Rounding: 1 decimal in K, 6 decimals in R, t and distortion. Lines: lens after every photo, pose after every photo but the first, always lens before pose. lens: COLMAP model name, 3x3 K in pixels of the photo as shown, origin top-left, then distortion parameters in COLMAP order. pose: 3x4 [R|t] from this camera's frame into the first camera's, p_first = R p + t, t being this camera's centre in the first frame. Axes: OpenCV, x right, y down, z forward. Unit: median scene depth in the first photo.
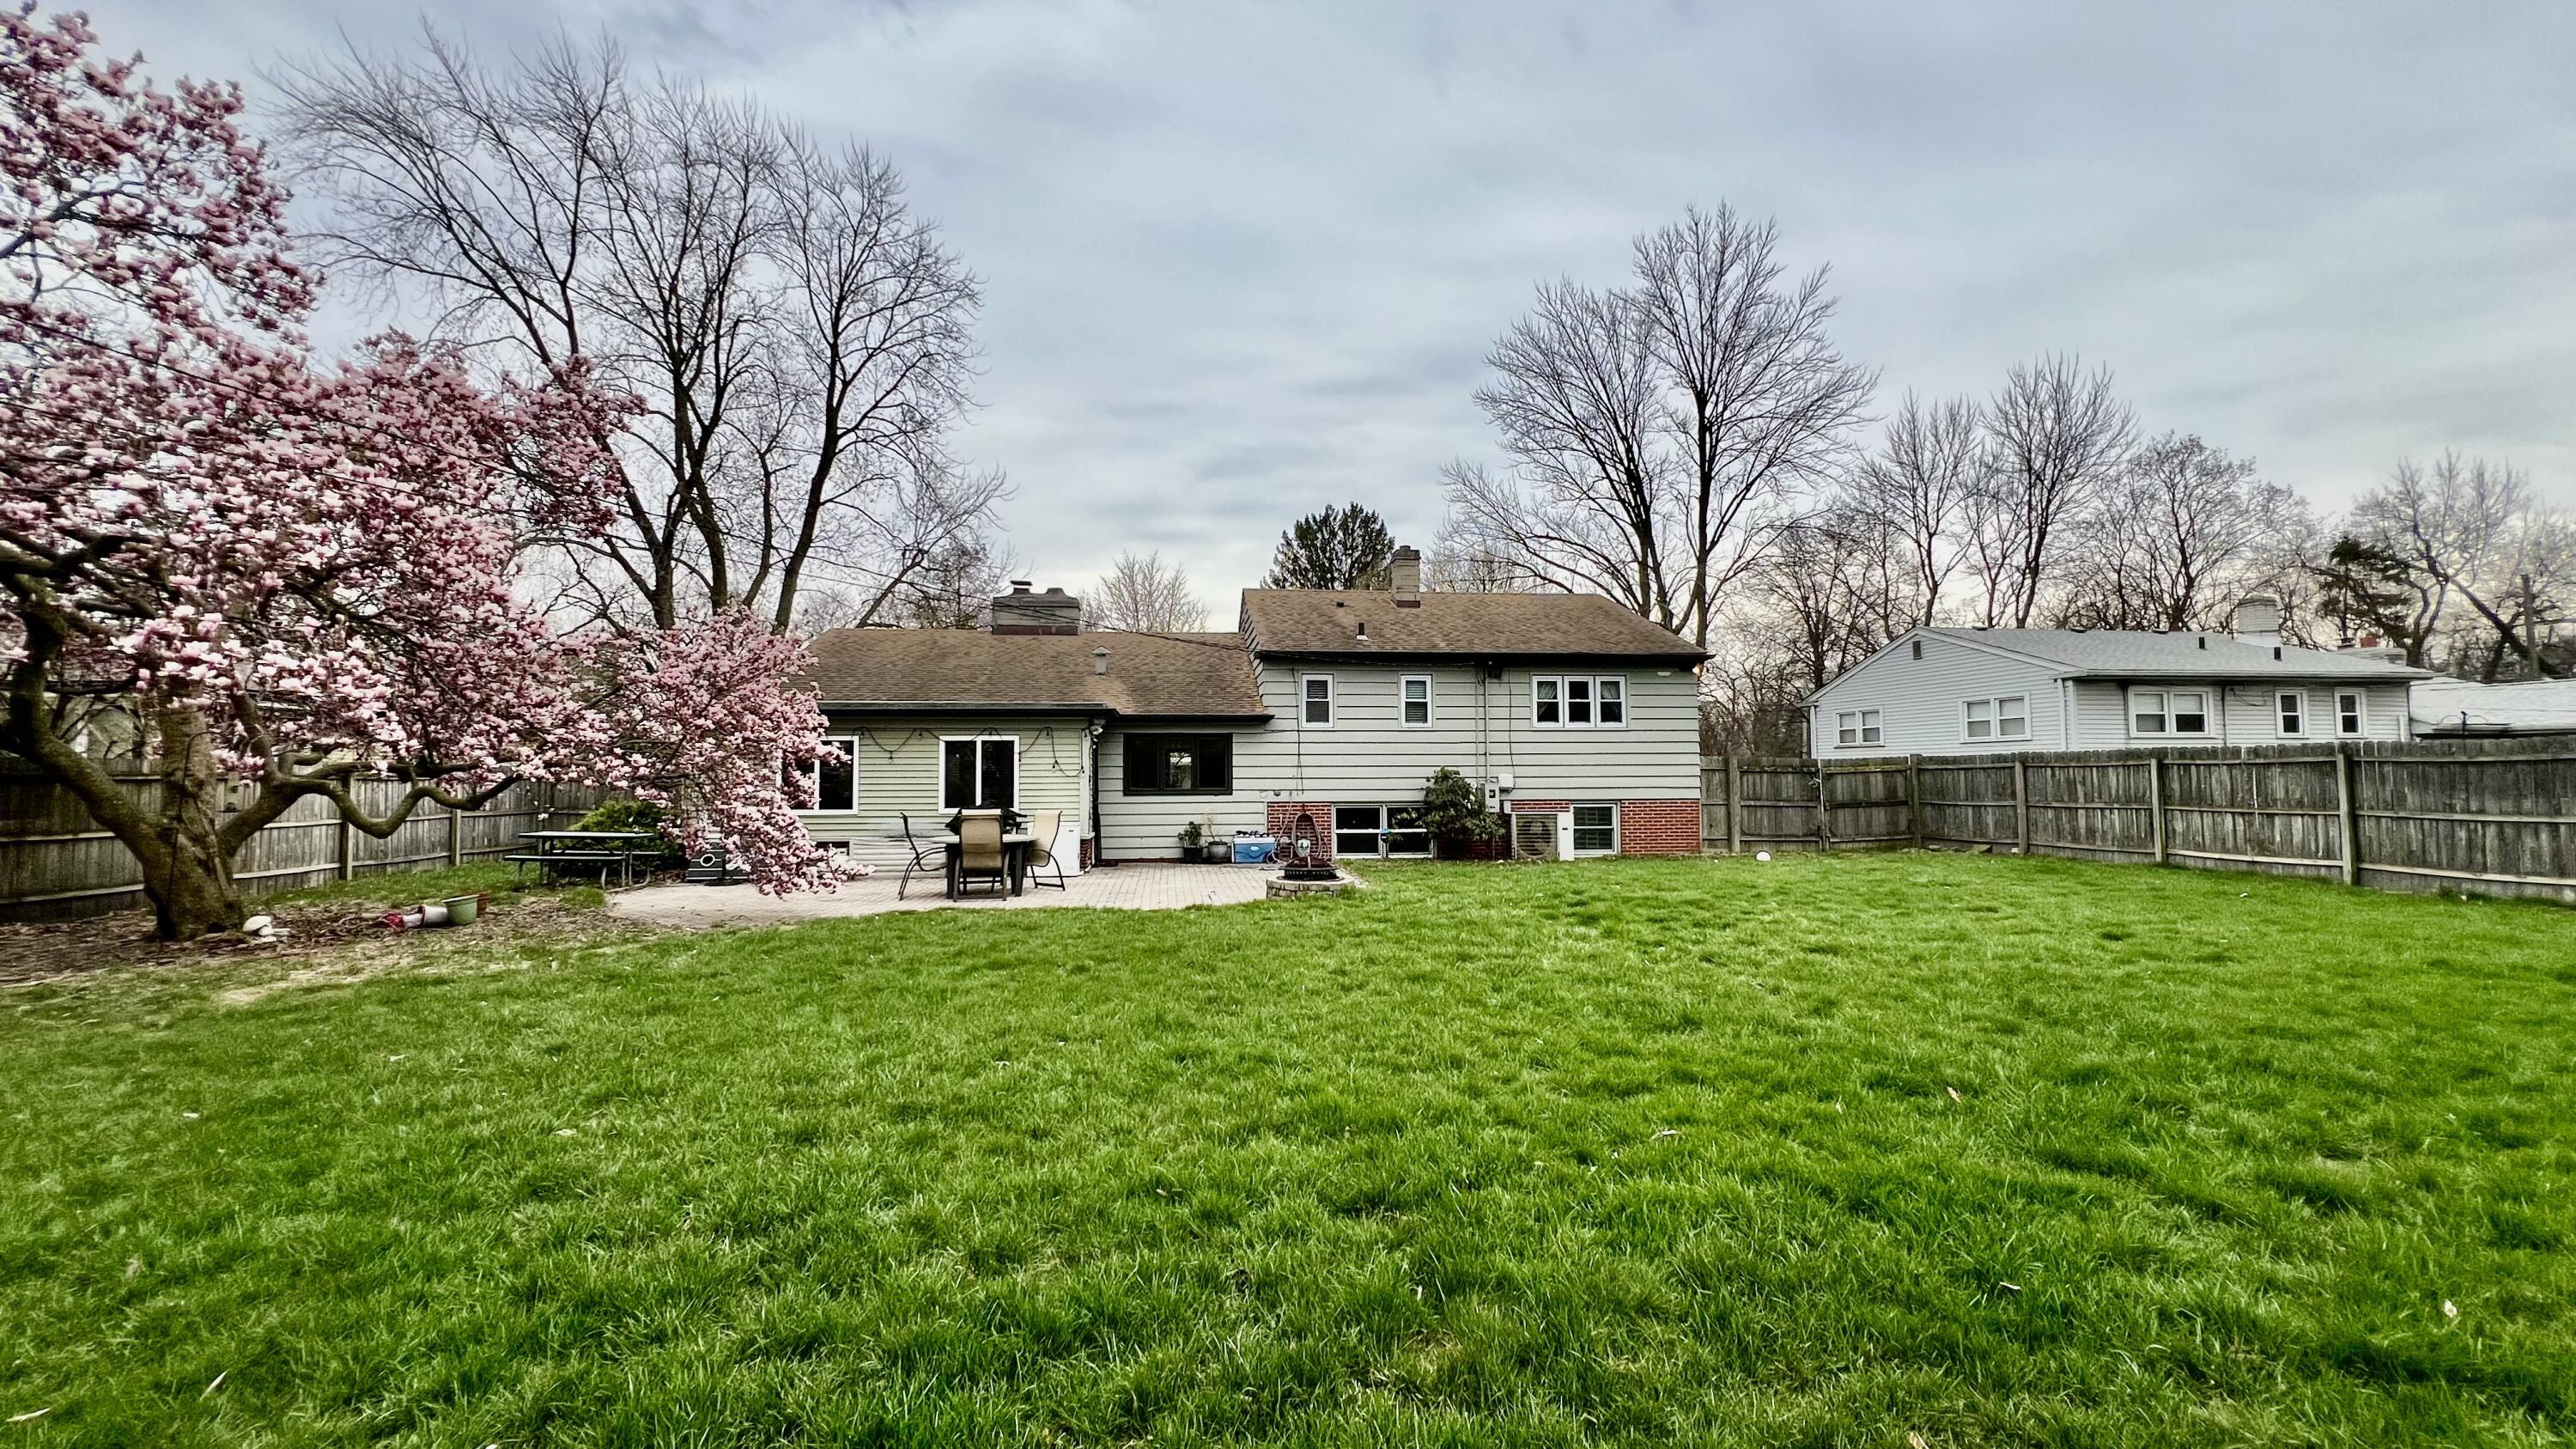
lens RADIAL K [[1019.9, 0, 1288.0], [0, 1019.9, 724.5], [0, 0, 1]] dist [-0.000299, -0.000120]
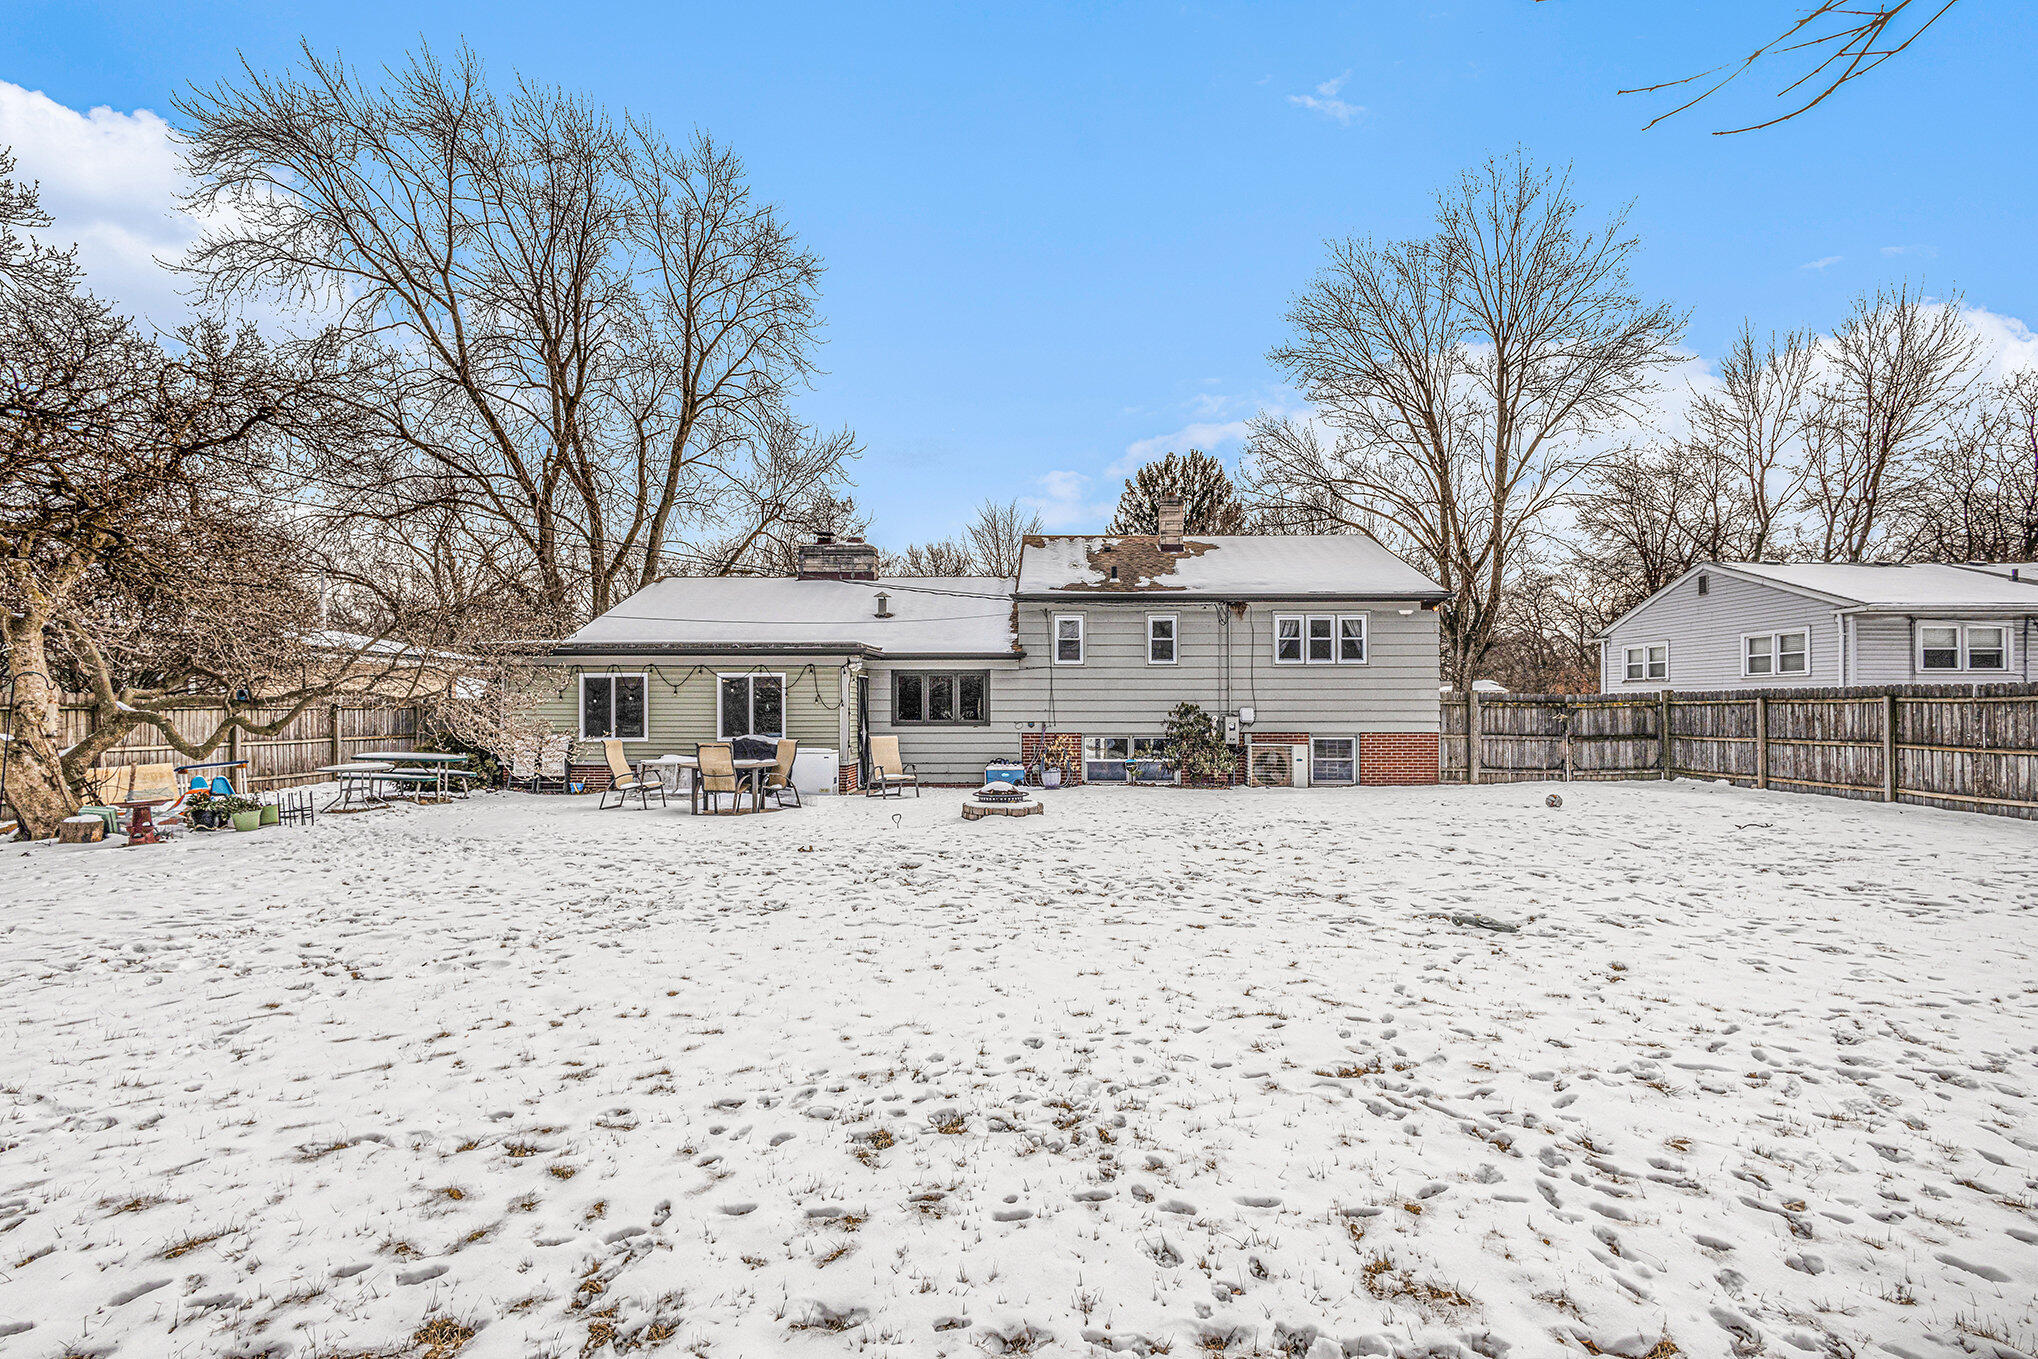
lens RADIAL K [[937.9, 0, 1057.0], [0, 937.9, 697.1], [0, 0, 1]] dist [0.015636, 0.000172]
pose [[0.994366, 0.003091, -0.105957, 0.079841], [0.001172, 0.999193, 0.040142, -0.001774], [0.105996, -0.040040, 0.993560, 0.004278]]
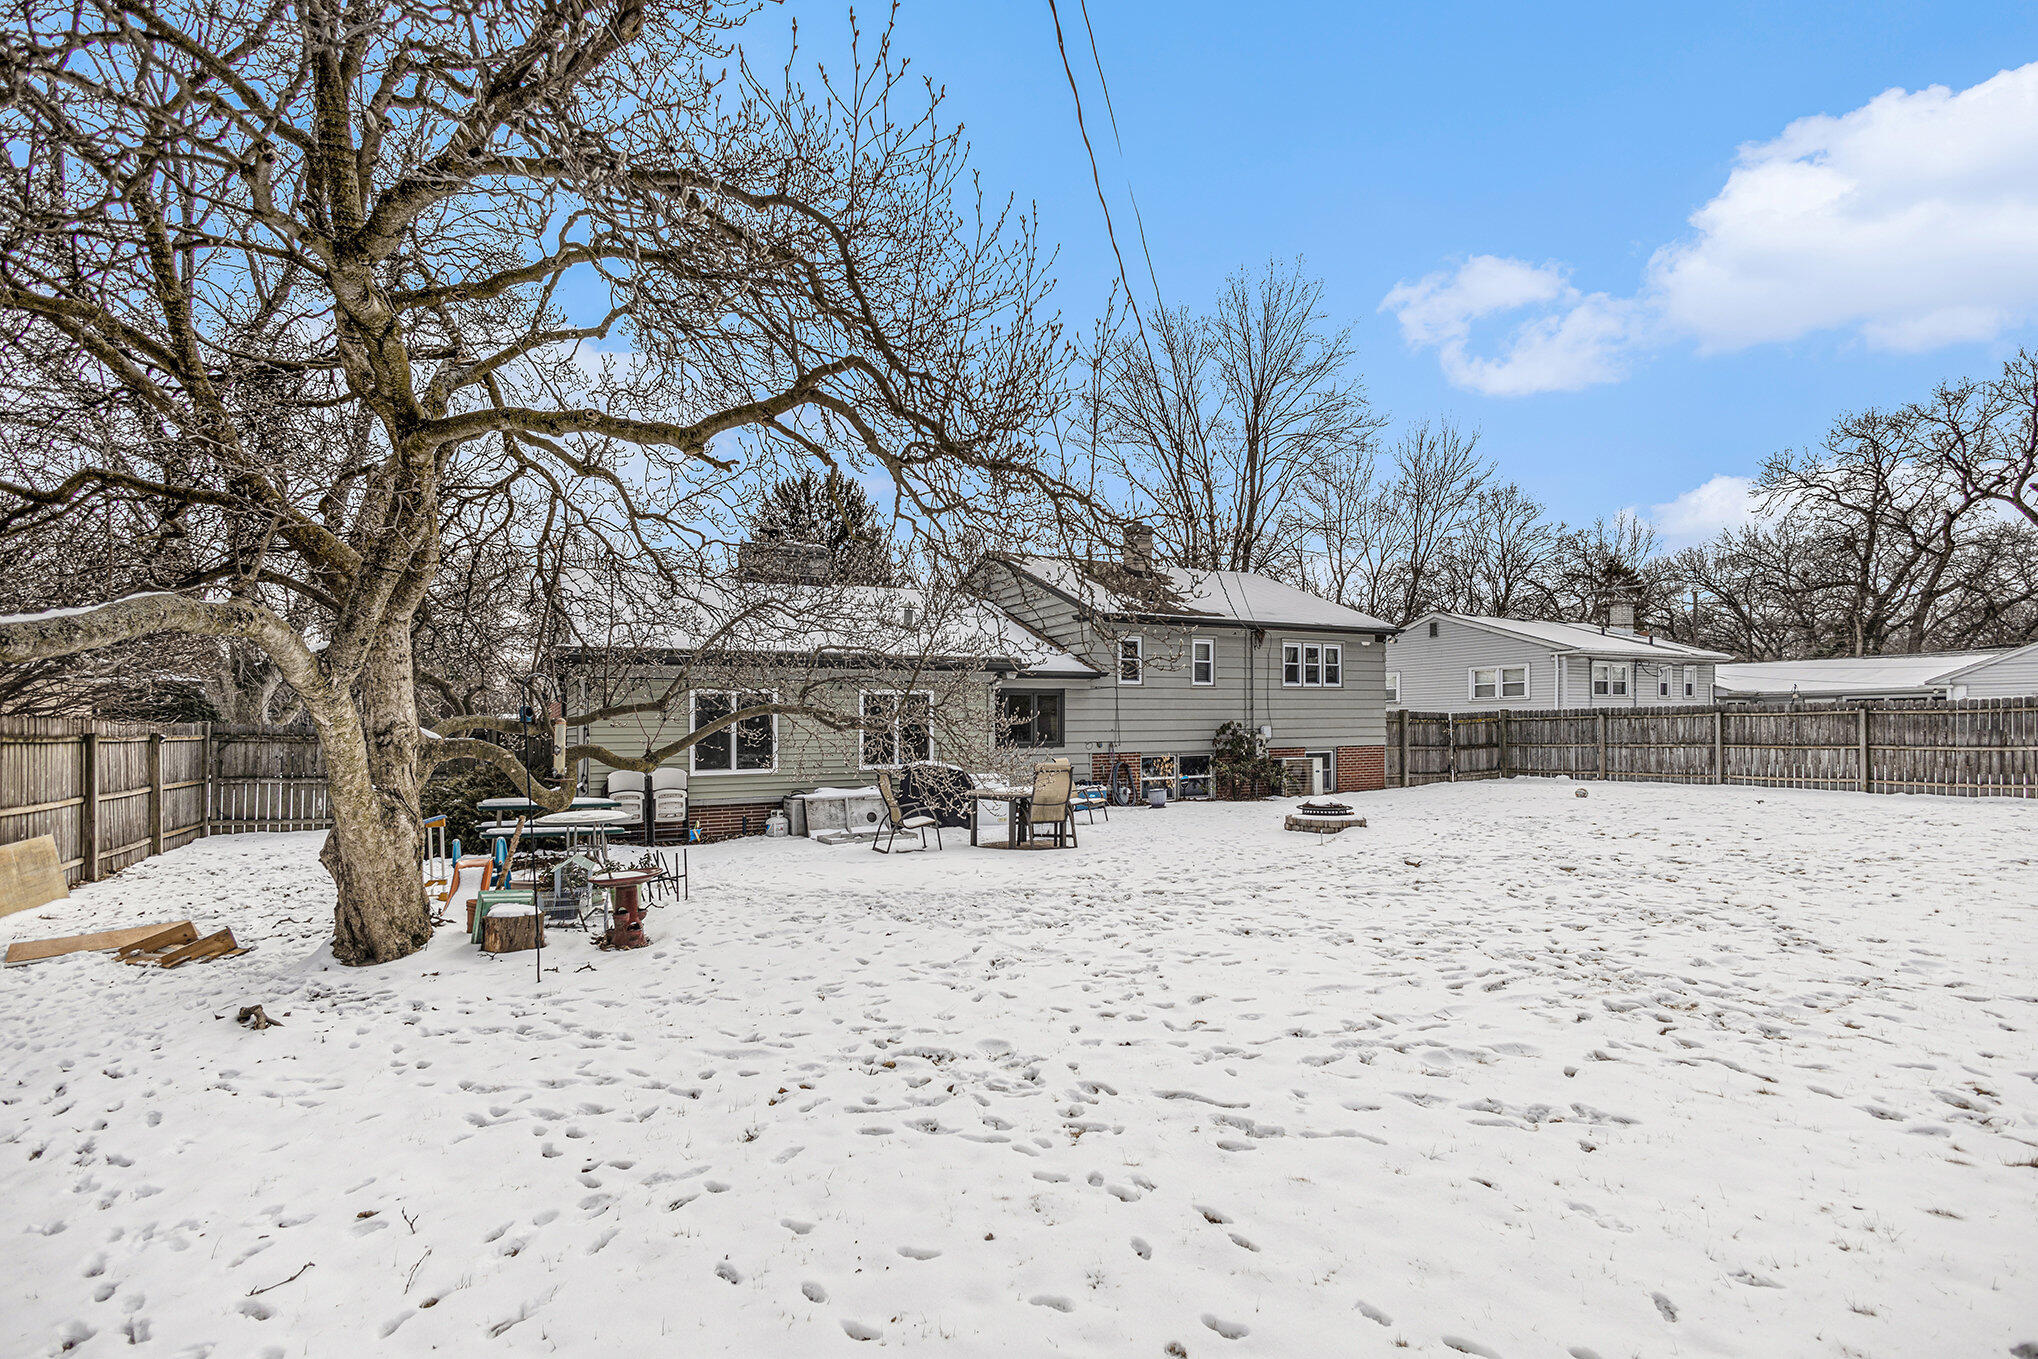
lens RADIAL K [[937.9, 0, 1057.0], [0, 937.9, 697.1], [0, 0, 1]] dist [0.015636, 0.000172]
pose [[0.920517, 0.005909, 0.390658, -0.283851], [-0.011180, 0.999875, 0.011221, 0.003756], [-0.390543, -0.014697, 0.920467, 0.067818]]
